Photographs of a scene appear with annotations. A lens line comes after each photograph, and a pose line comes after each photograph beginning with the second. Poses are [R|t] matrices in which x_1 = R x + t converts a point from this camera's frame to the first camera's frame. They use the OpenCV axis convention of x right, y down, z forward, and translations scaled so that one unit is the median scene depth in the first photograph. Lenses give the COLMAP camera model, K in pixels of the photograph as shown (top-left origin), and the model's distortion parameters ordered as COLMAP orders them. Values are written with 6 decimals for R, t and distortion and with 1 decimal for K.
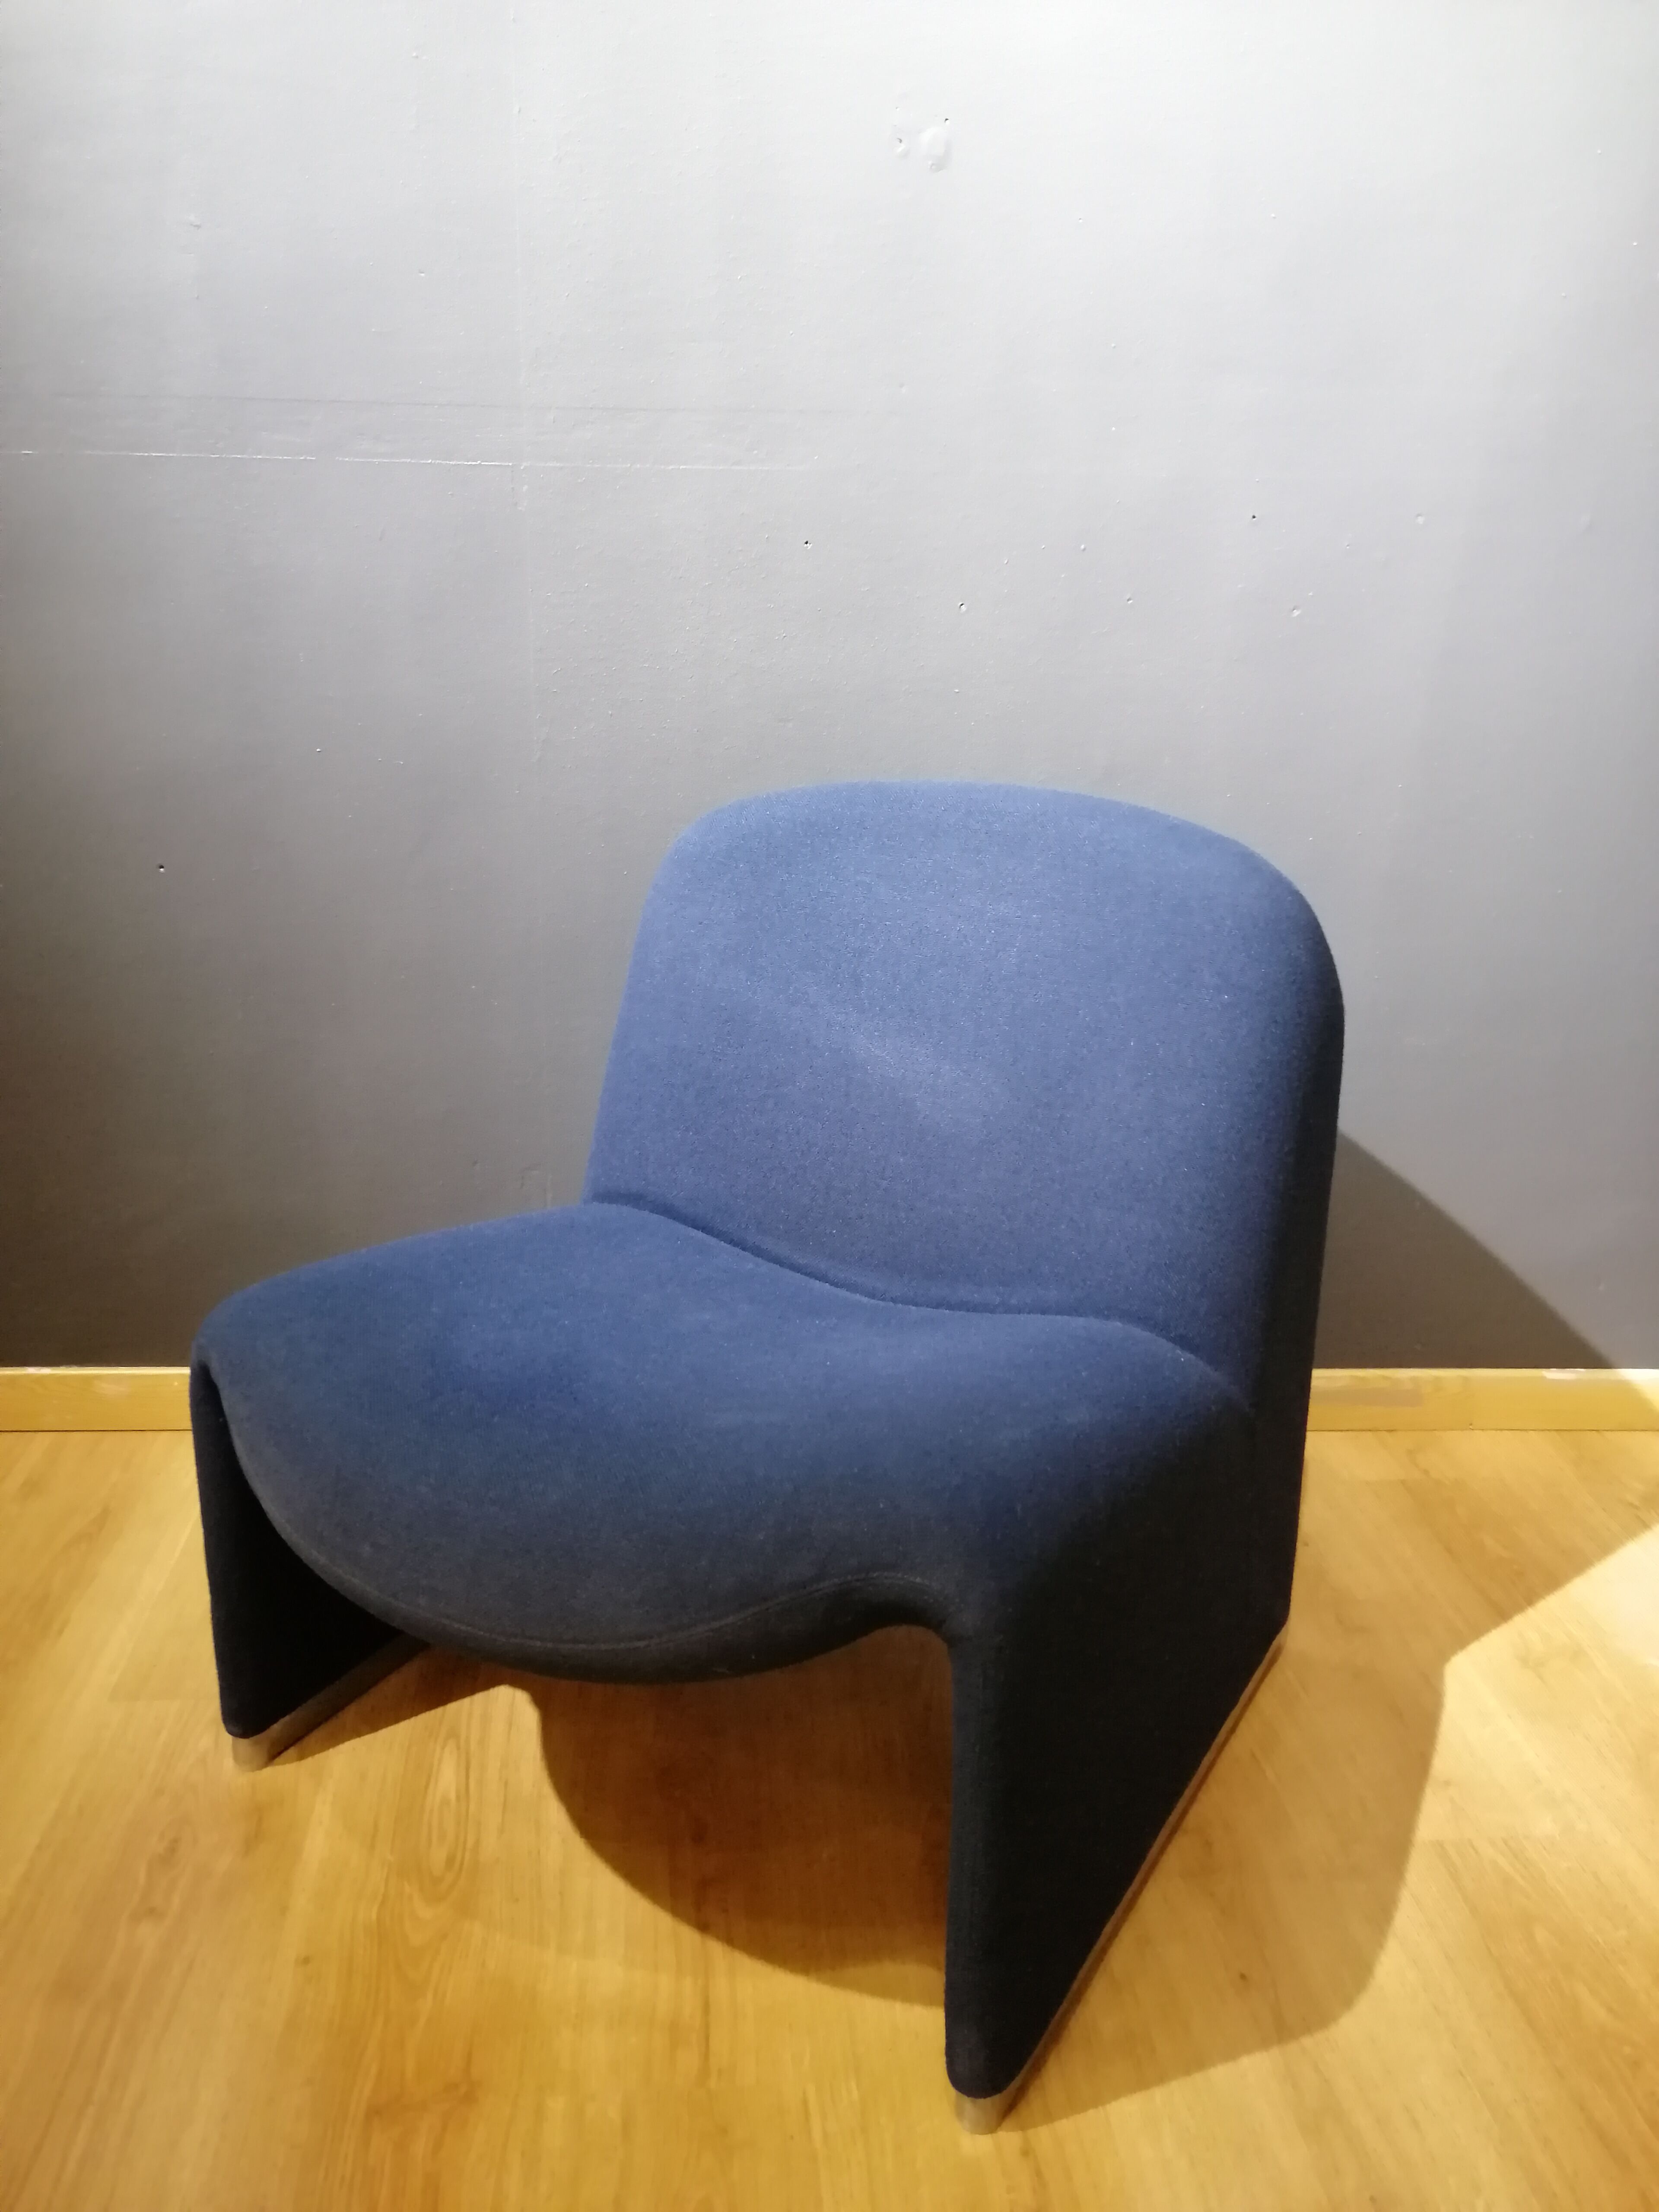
lens RADIAL K [[1724.7, 0, 829.5], [0, 1724.7, 1106.0], [0, 0, 1]] dist [0.058316, -0.086983]
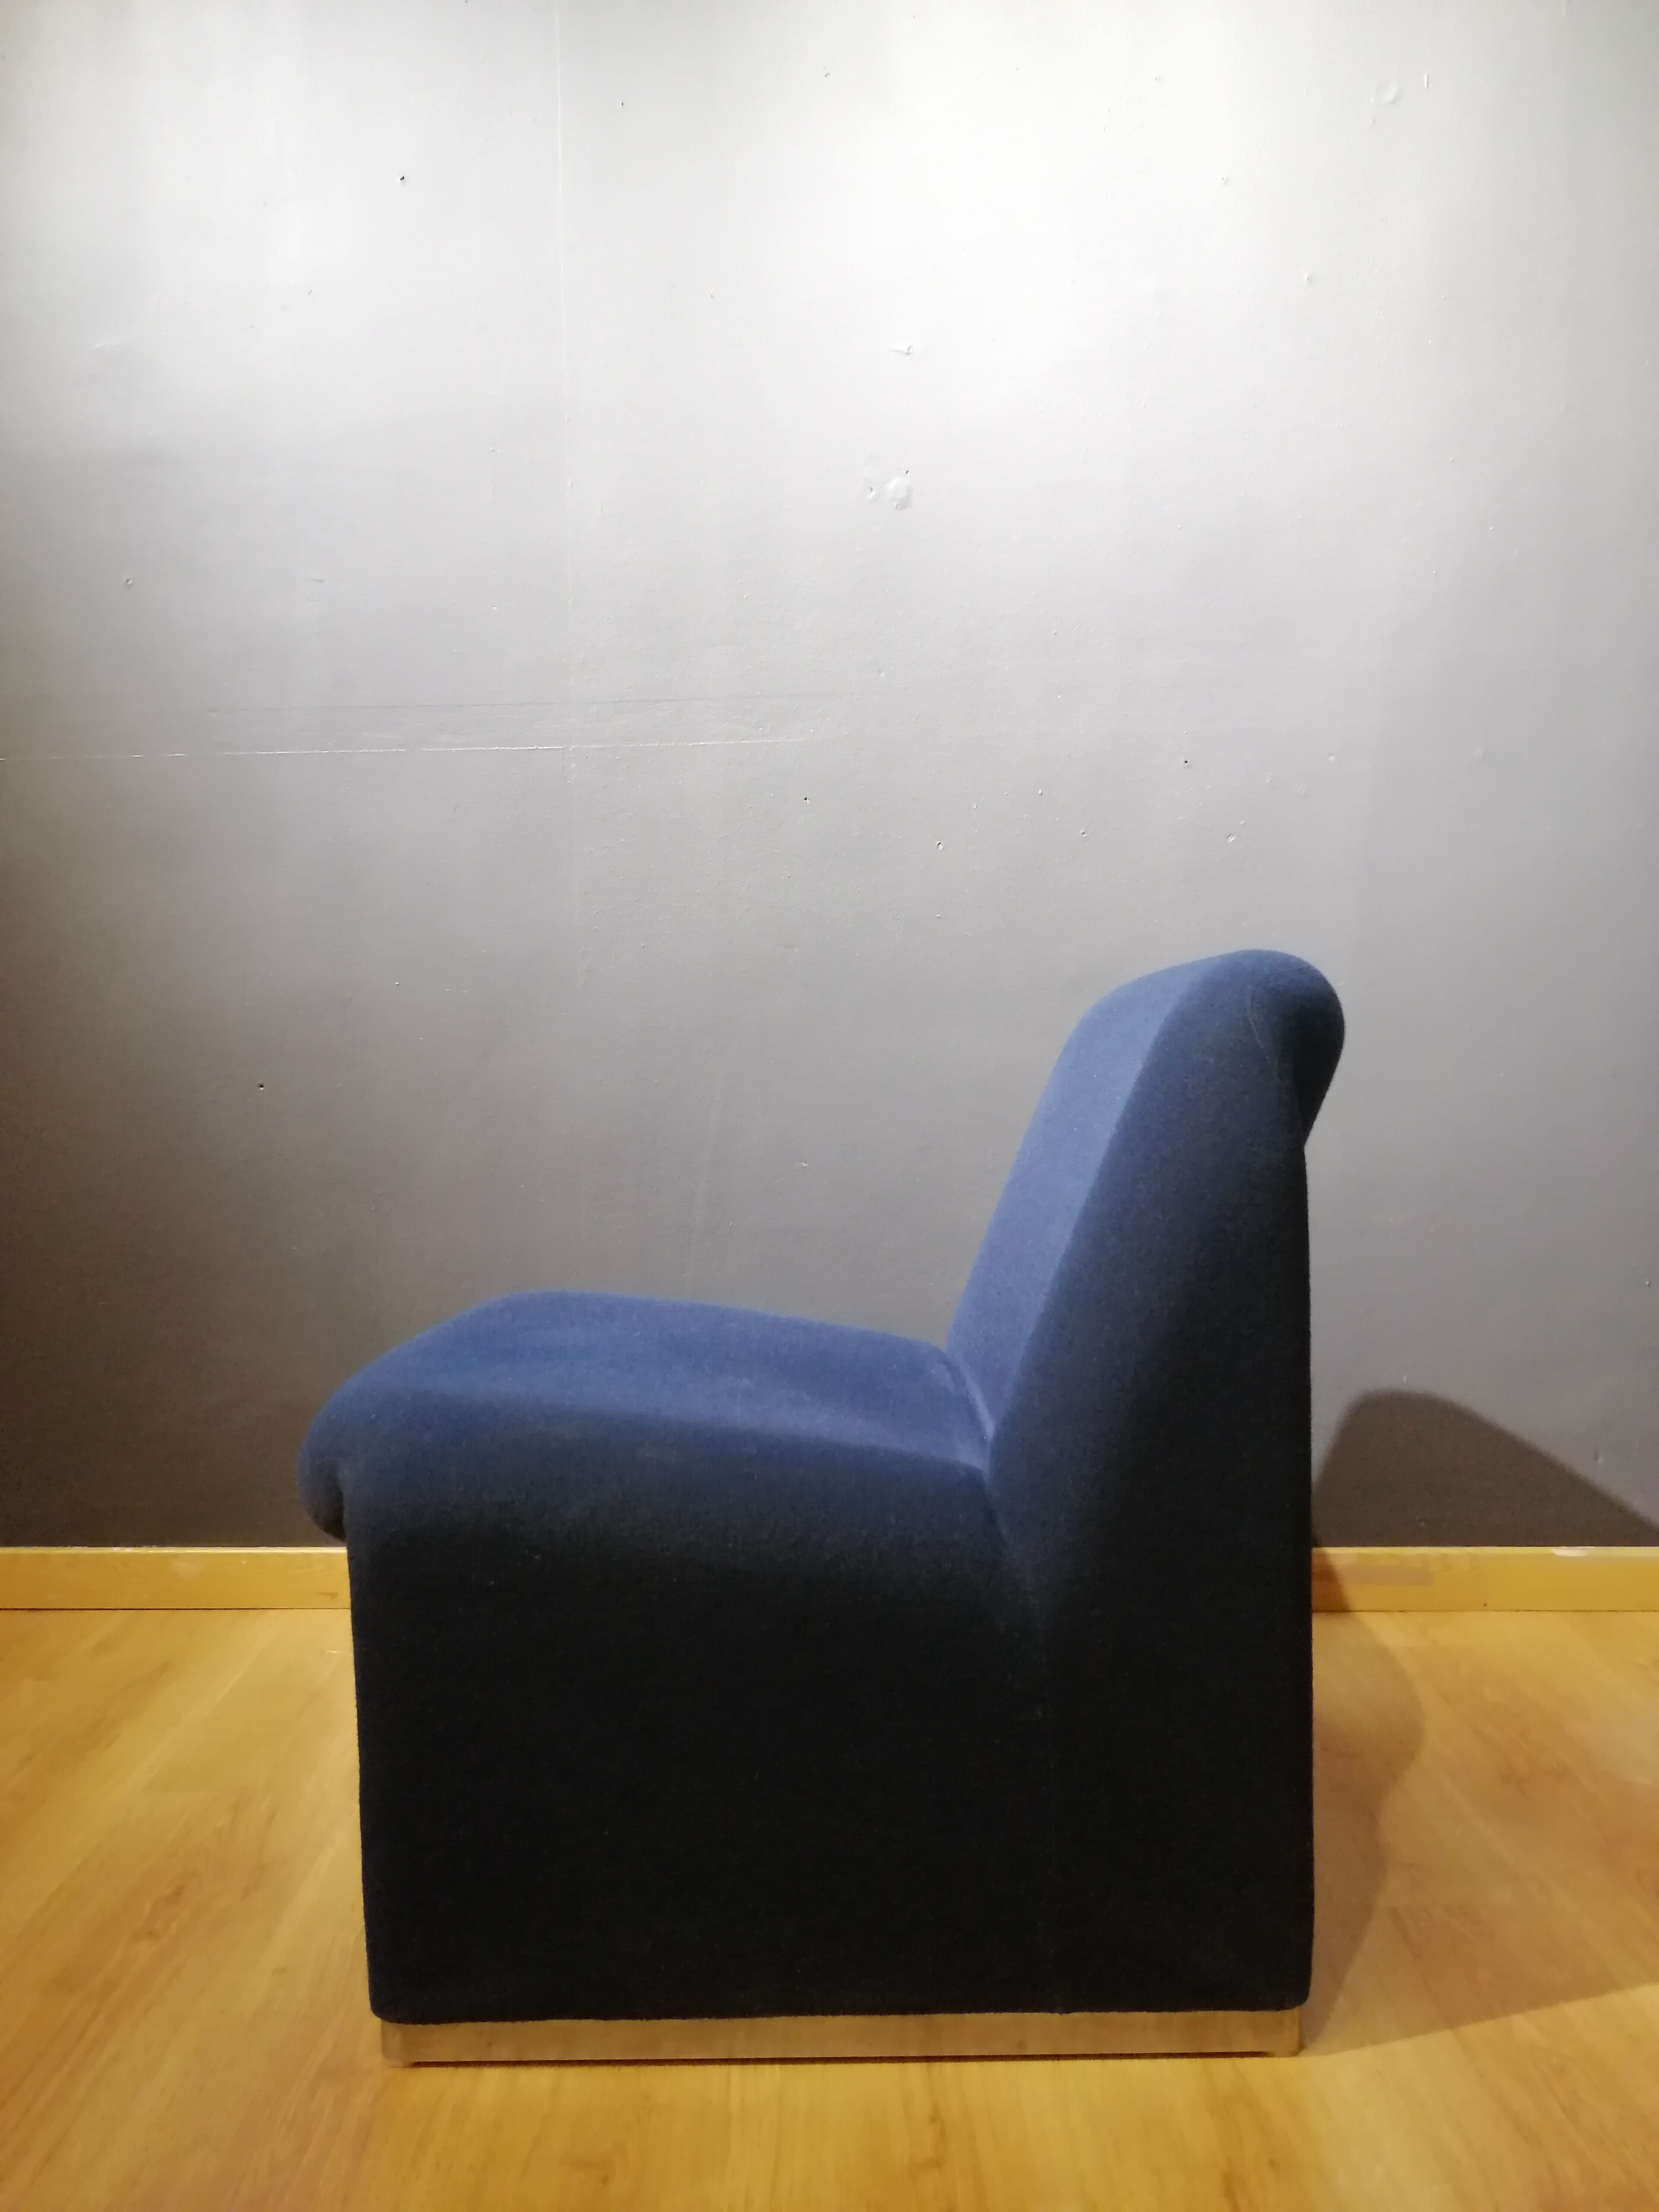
lens RADIAL K [[1724.7, 0, 829.5], [0, 1724.7, 1106.0], [0, 0, 1]] dist [0.058316, -0.086983]
pose [[0.995879, -0.029530, -0.085752, 0.130530], [0.007353, 0.968682, -0.248195, 0.229556], [0.090396, 0.246542, 0.964907, -0.120078]]
